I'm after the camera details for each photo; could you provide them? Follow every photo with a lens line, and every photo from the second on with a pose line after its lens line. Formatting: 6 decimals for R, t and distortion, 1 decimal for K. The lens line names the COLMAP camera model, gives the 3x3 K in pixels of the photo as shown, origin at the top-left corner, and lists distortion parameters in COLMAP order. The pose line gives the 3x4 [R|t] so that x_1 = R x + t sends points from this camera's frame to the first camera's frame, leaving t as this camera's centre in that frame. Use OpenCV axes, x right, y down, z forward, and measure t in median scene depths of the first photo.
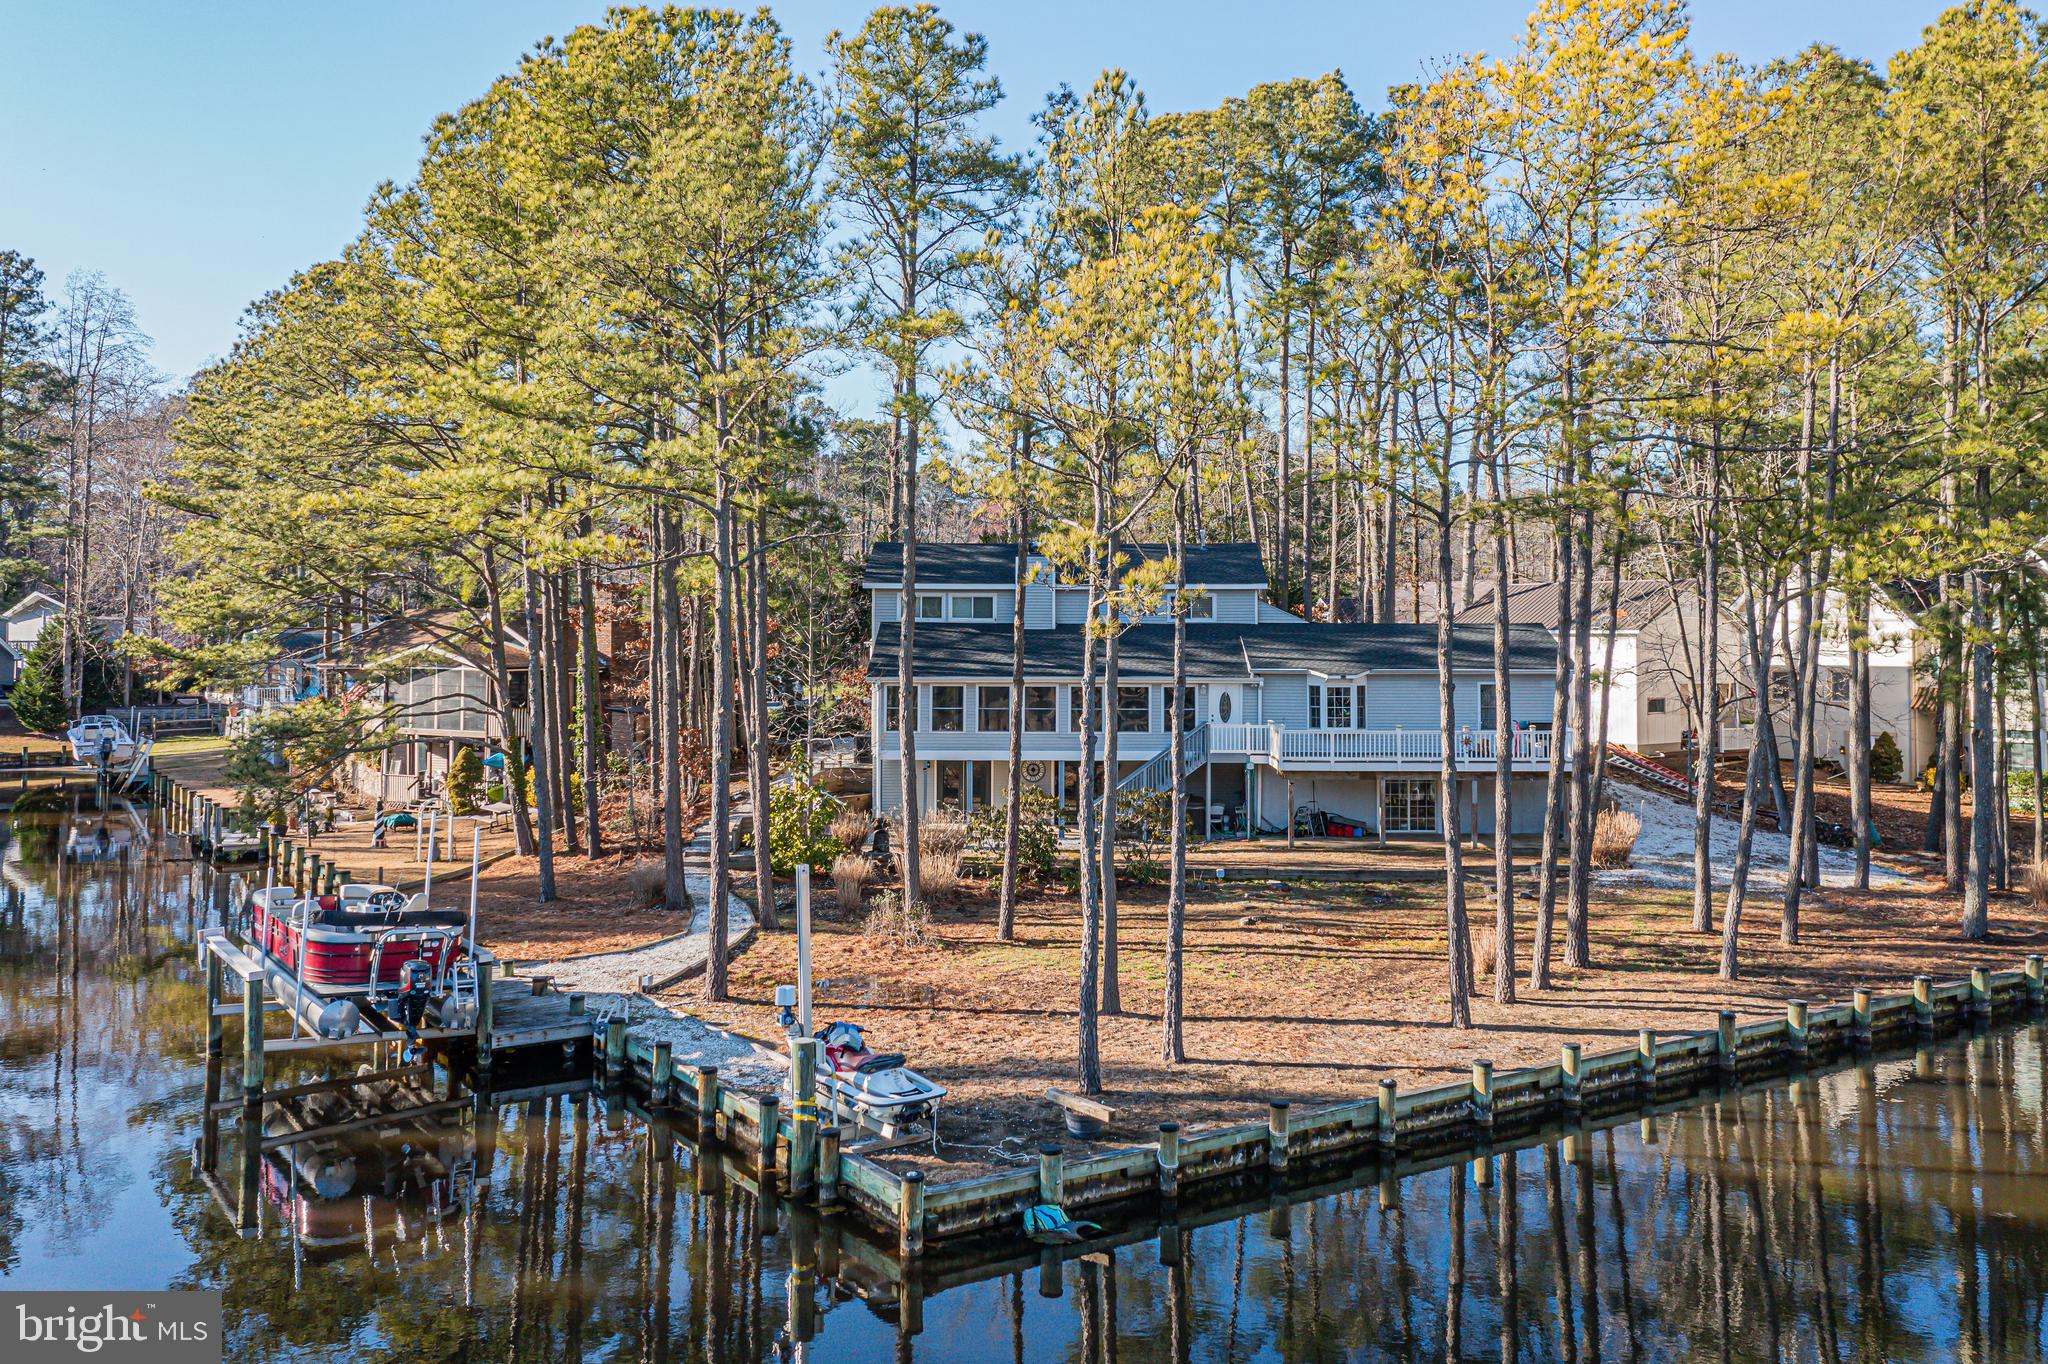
lens RADIAL K [[1647.5, 0, 1018.0], [0, 1647.5, 634.9], [0, 0, 1]] dist [-0.002381, 0.078447]
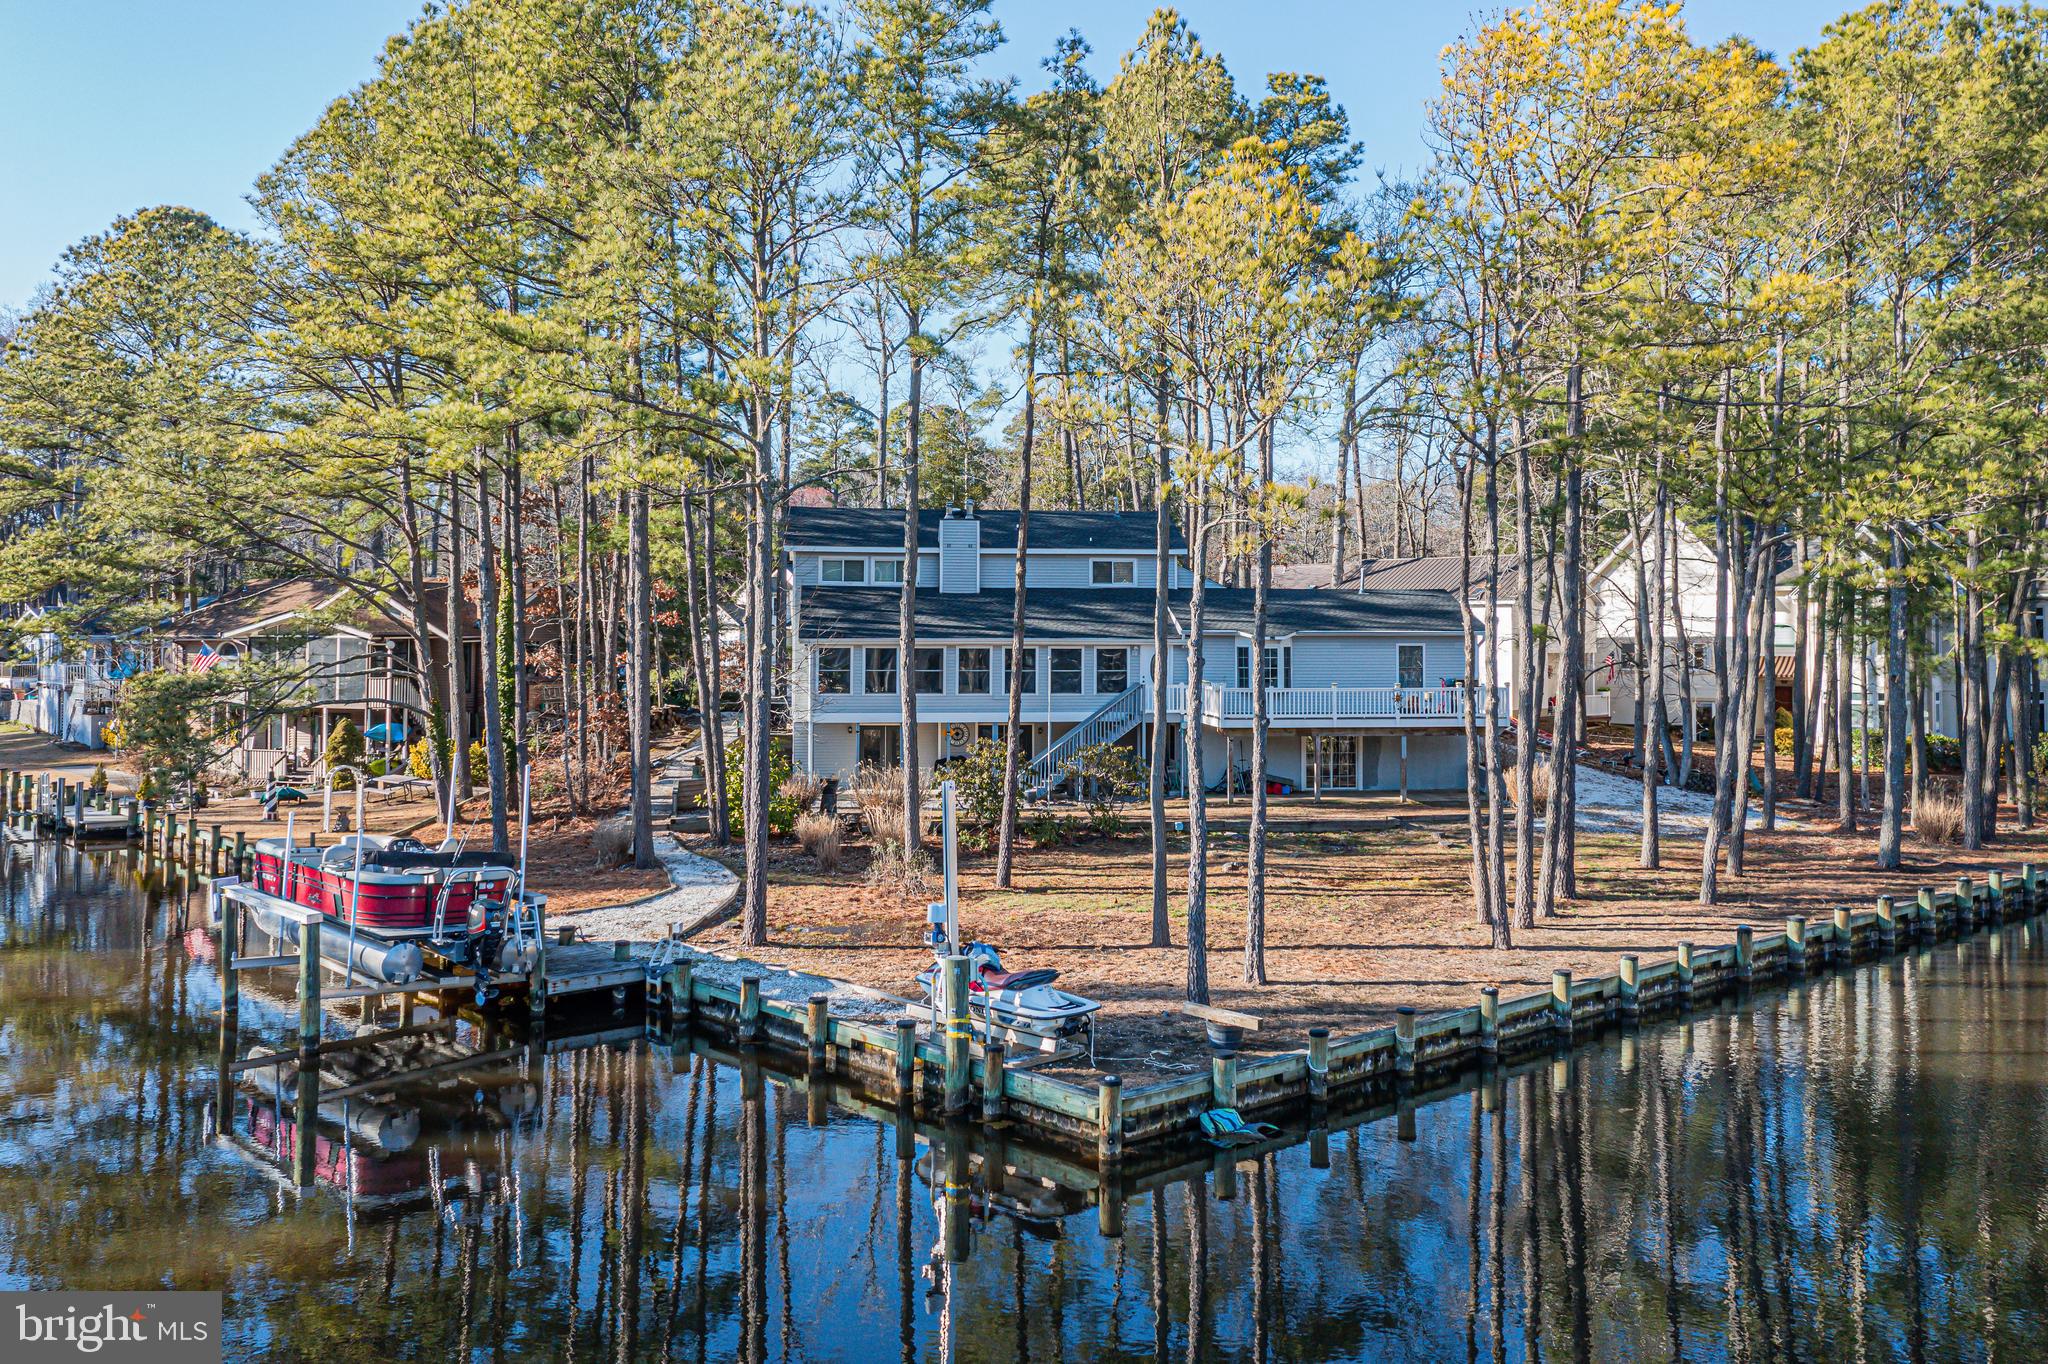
lens RADIAL K [[1647.5, 0, 1018.0], [0, 1647.5, 634.9], [0, 0, 1]] dist [-0.002381, 0.078447]
pose [[0.990900, 0.000197, 0.134603, -0.161208], [-0.000470, 0.999998, 0.001996, 0.036112], [-0.134603, -0.002041, 0.990898, 0.012697]]
